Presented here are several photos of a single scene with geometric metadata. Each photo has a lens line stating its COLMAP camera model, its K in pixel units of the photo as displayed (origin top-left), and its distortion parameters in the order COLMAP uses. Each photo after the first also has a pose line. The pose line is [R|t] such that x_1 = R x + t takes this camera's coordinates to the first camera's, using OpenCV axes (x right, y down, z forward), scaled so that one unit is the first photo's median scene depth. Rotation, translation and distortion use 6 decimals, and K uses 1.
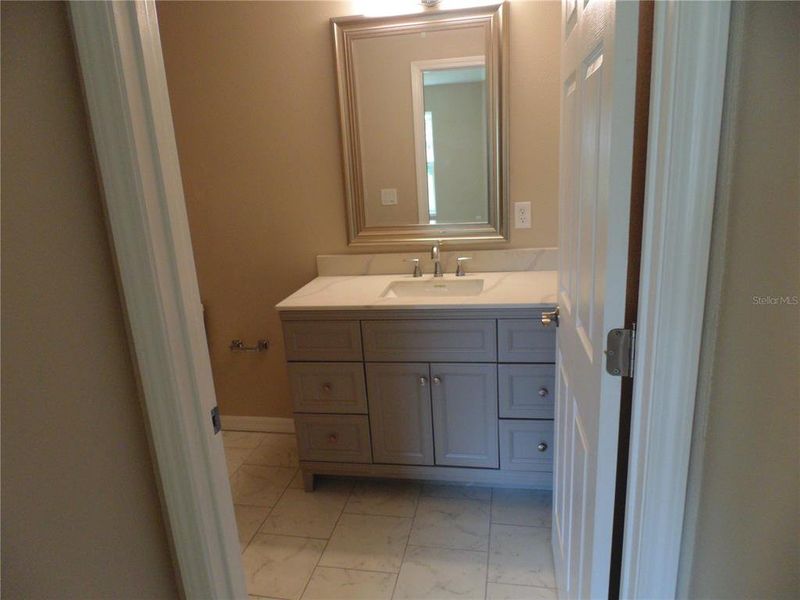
lens RADIAL K [[532.8, 0, 402.1], [0, 532.8, 298.3], [0, 0, 1]] dist [-0.016353, -0.004872]
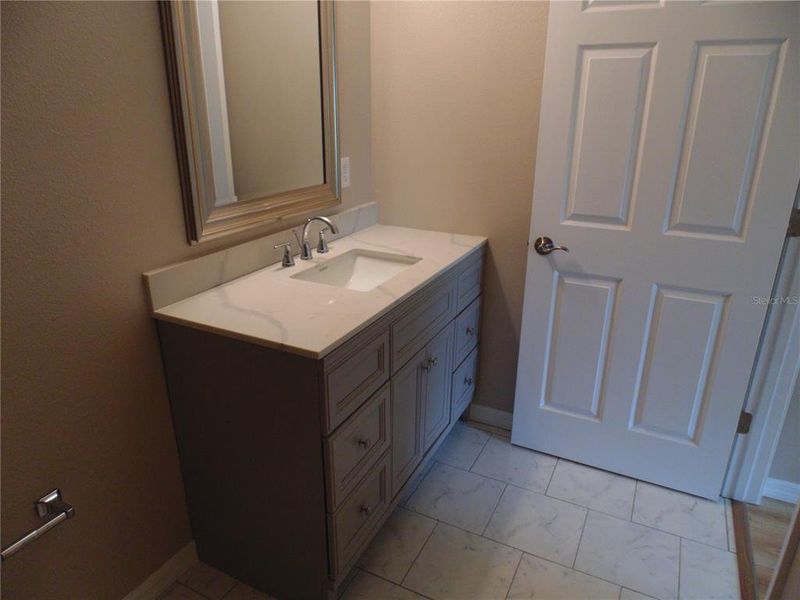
lens RADIAL K [[532.8, 0, 395.6], [0, 532.8, 299.8], [0, 0, 1]] dist [-0.016353, -0.004872]
pose [[0.280371, -0.270211, 0.921074, -0.635134], [0.223080, 0.951630, 0.211270, -0.121286], [-0.933610, 0.146239, 0.327089, 0.652316]]
